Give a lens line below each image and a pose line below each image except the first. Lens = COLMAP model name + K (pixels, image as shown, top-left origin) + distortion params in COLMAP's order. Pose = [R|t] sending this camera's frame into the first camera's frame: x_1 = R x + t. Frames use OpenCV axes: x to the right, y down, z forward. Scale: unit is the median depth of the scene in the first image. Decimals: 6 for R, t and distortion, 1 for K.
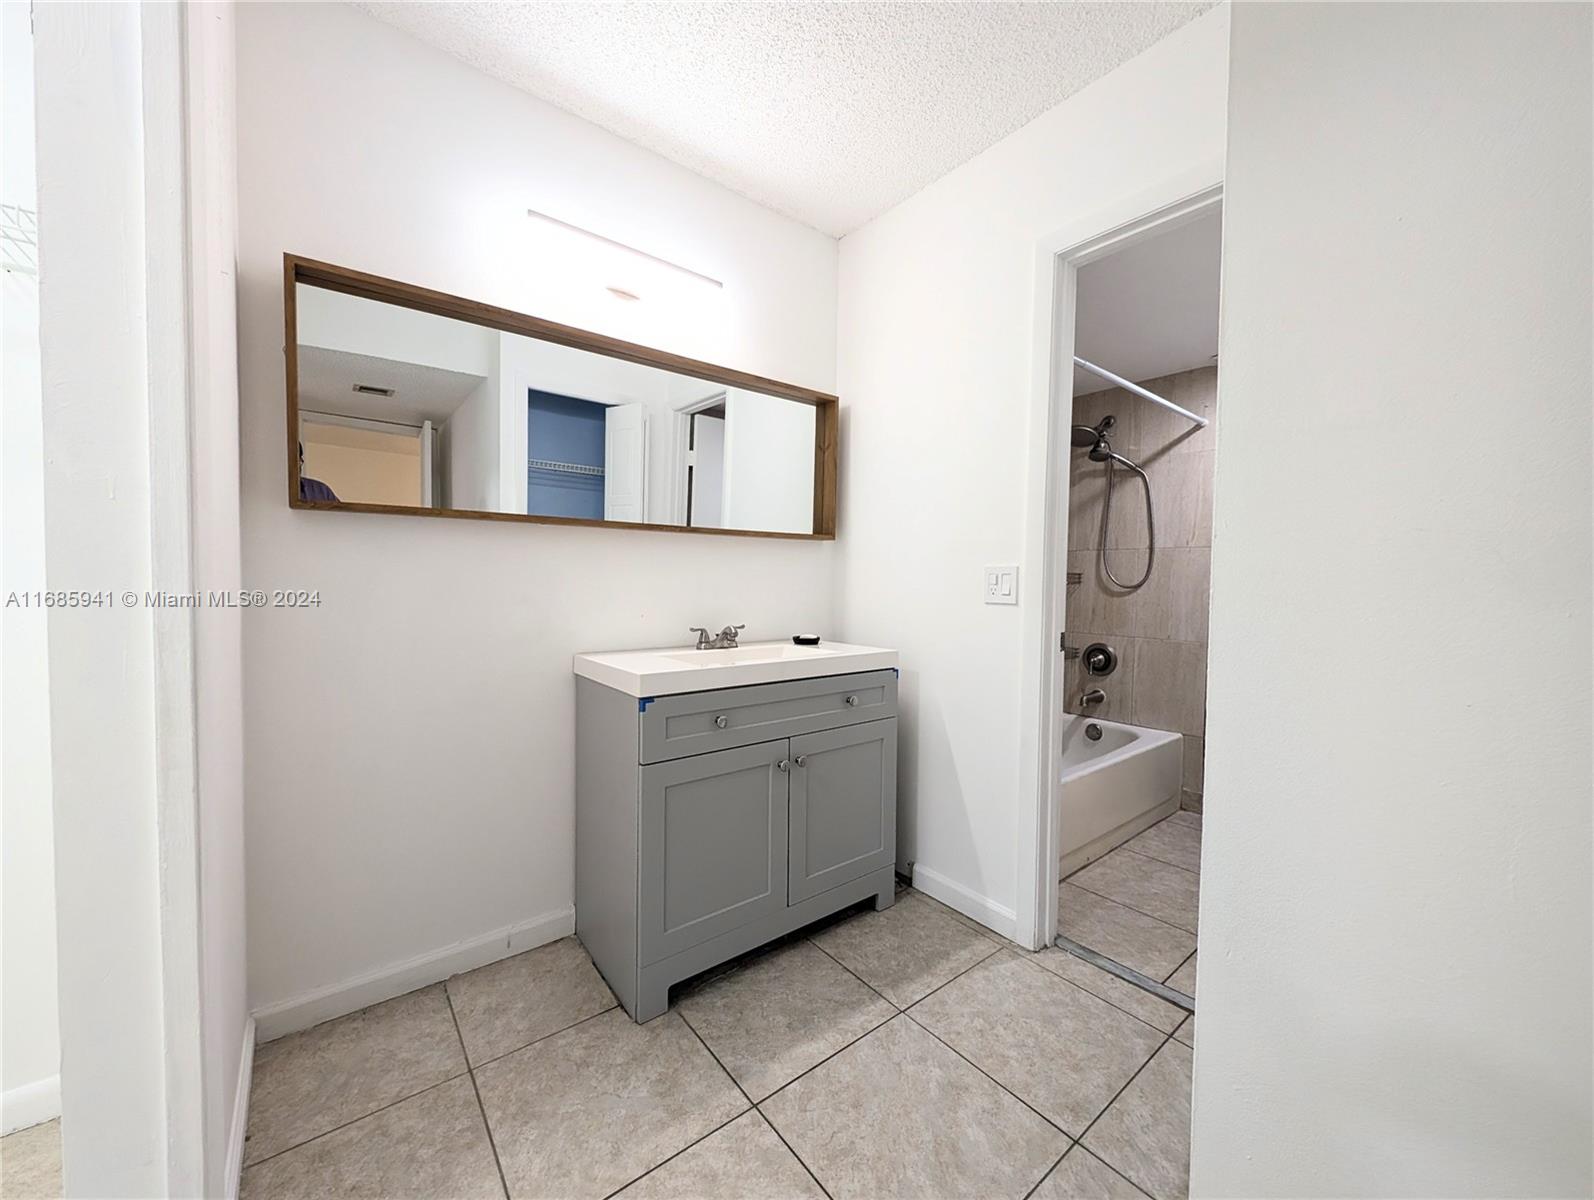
lens RADIAL K [[601.9, 0, 797.5], [0, 601.9, 596.7], [0, 0, 1]] dist [-0.001657, -0.001085]
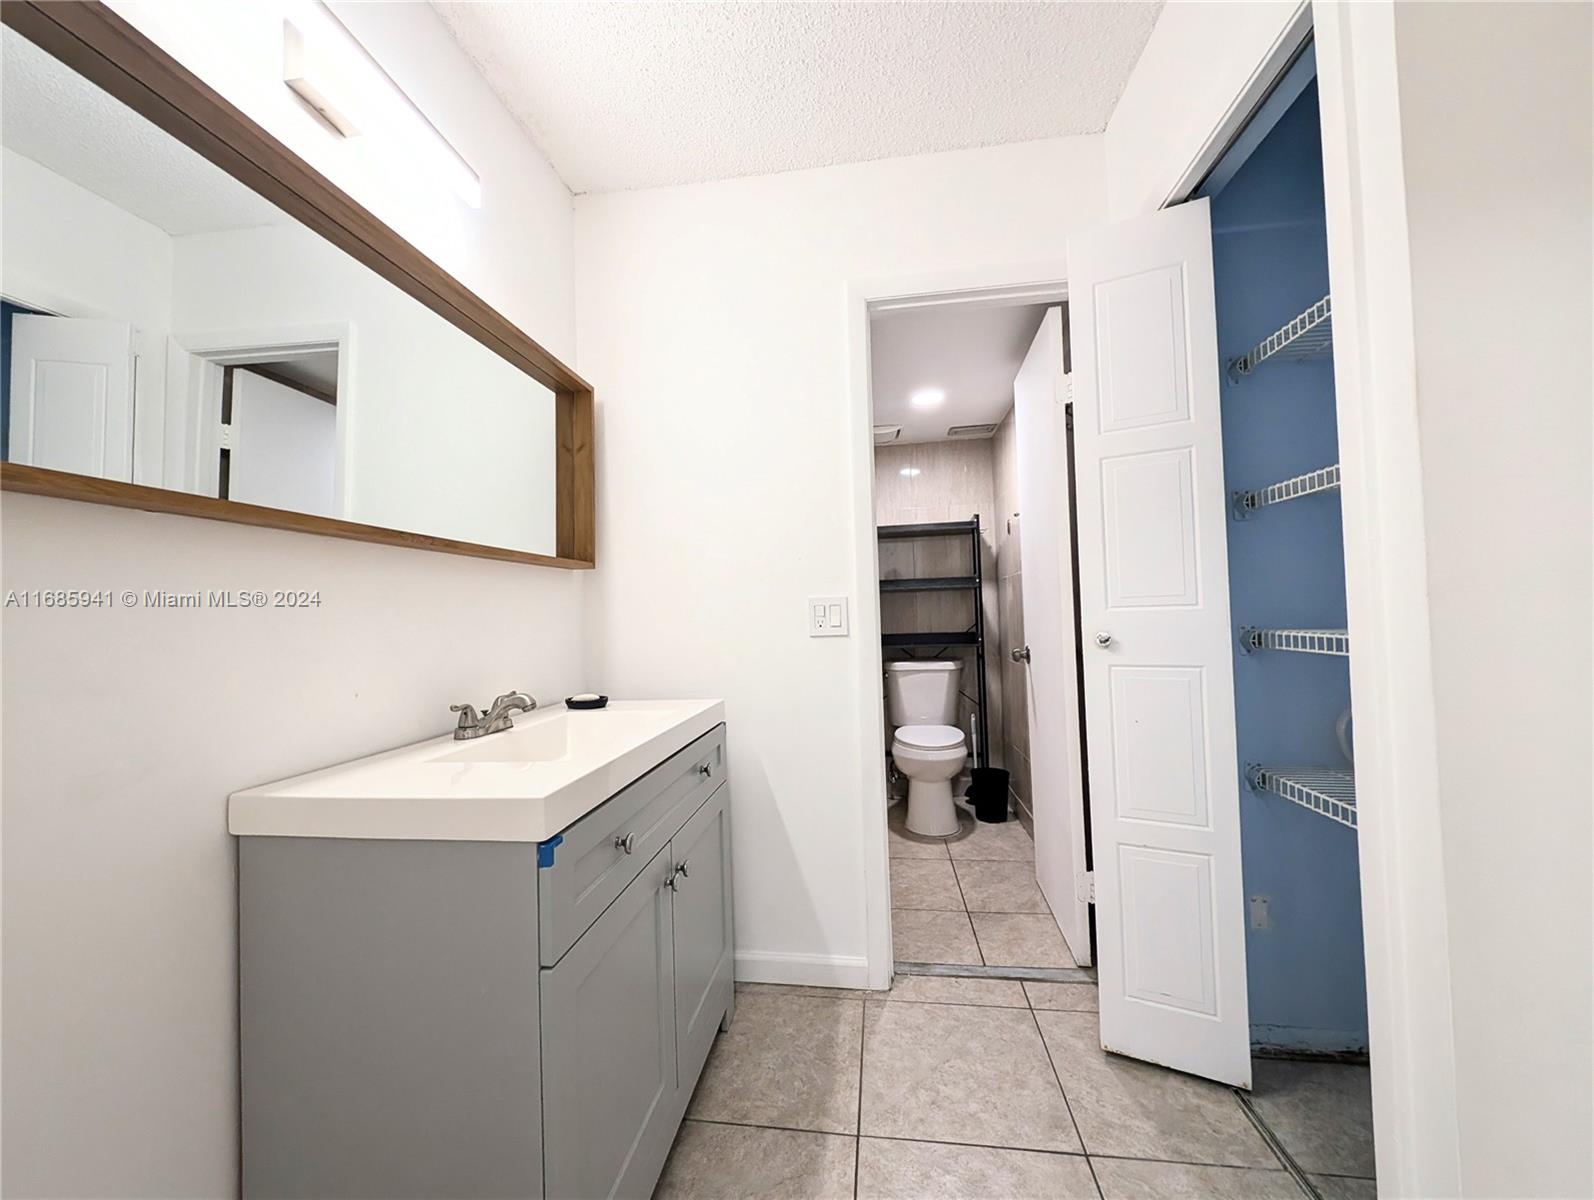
lens RADIAL K [[601.9, 0, 807.0], [0, 601.9, 594.9], [0, 0, 1]] dist [-0.001657, -0.001085]
pose [[0.721413, -0.009567, 0.692439, -0.293992], [0.057217, 0.997309, -0.045832, -0.009895], [-0.690137, 0.072683, 0.720019, 0.270349]]
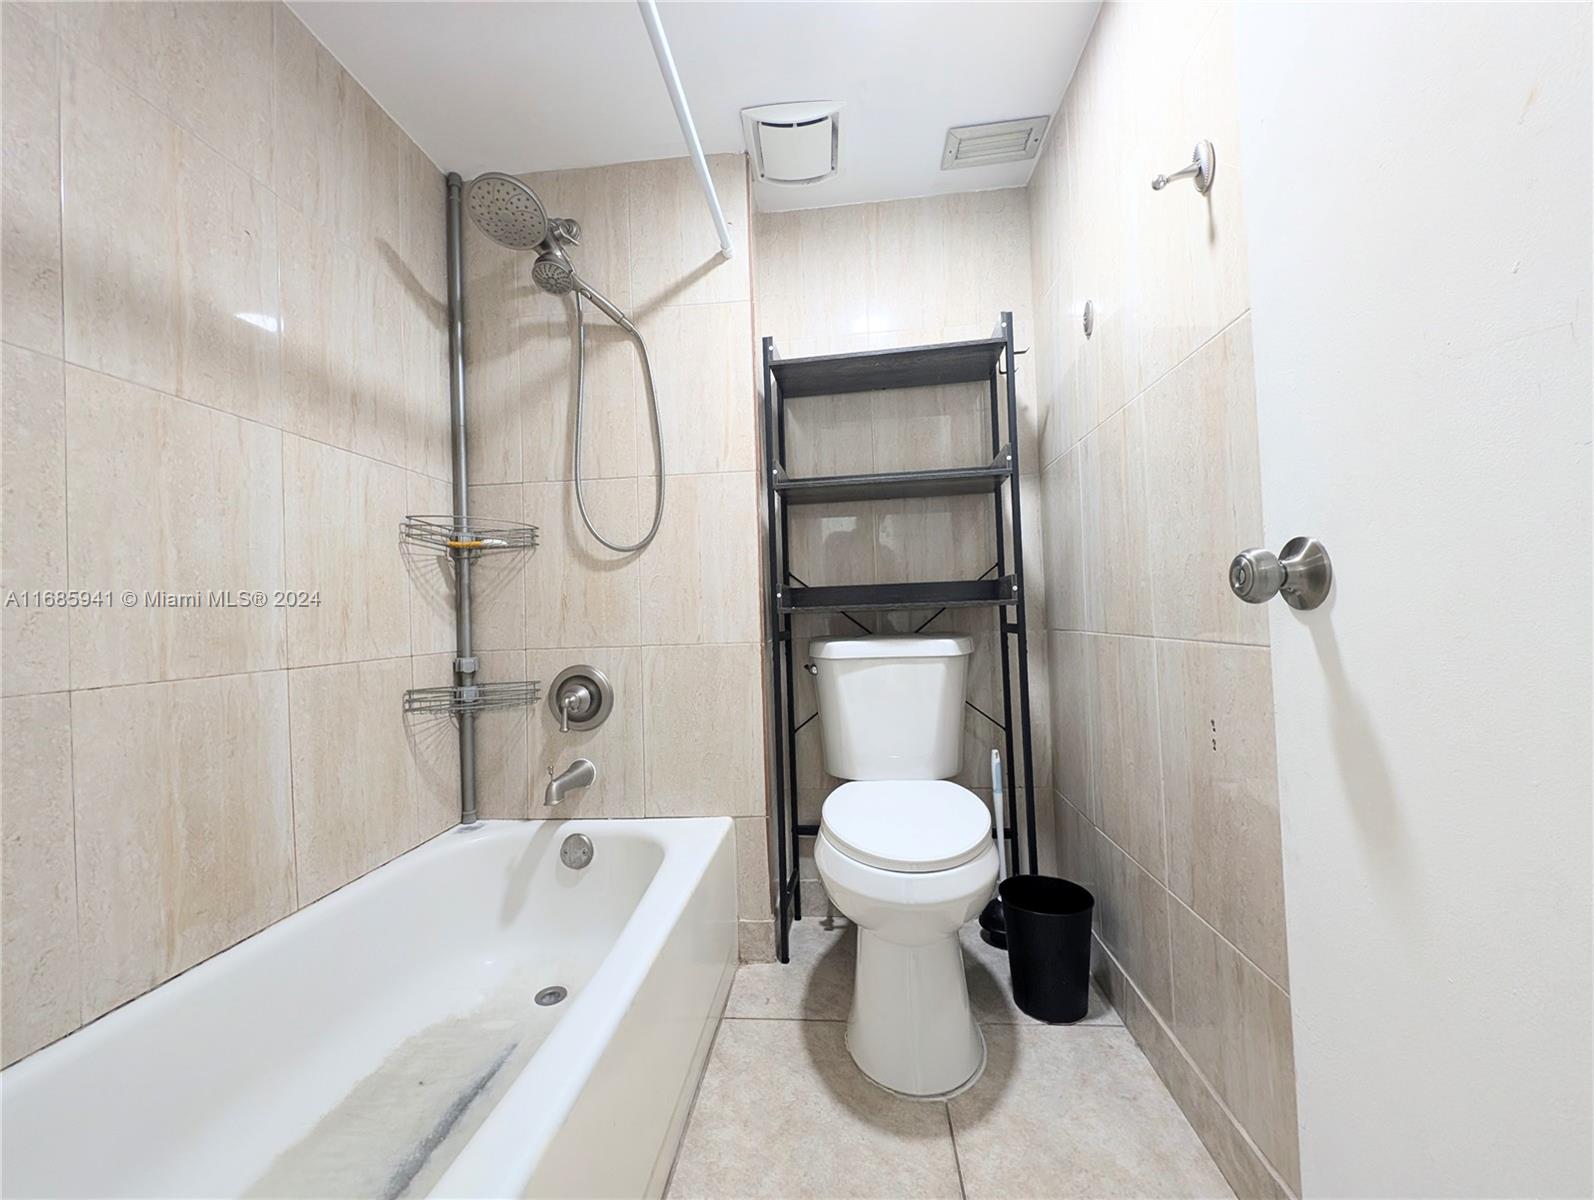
lens RADIAL K [[601.9, 0, 792.0], [0, 601.9, 608.3], [0, 0, 1]] dist [-0.001657, -0.001085]
pose [[0.705584, -0.035426, 0.707740, 0.406802], [0.066124, 0.997683, -0.015983, 0.073417], [-0.705535, 0.058076, 0.706292, 0.767730]]
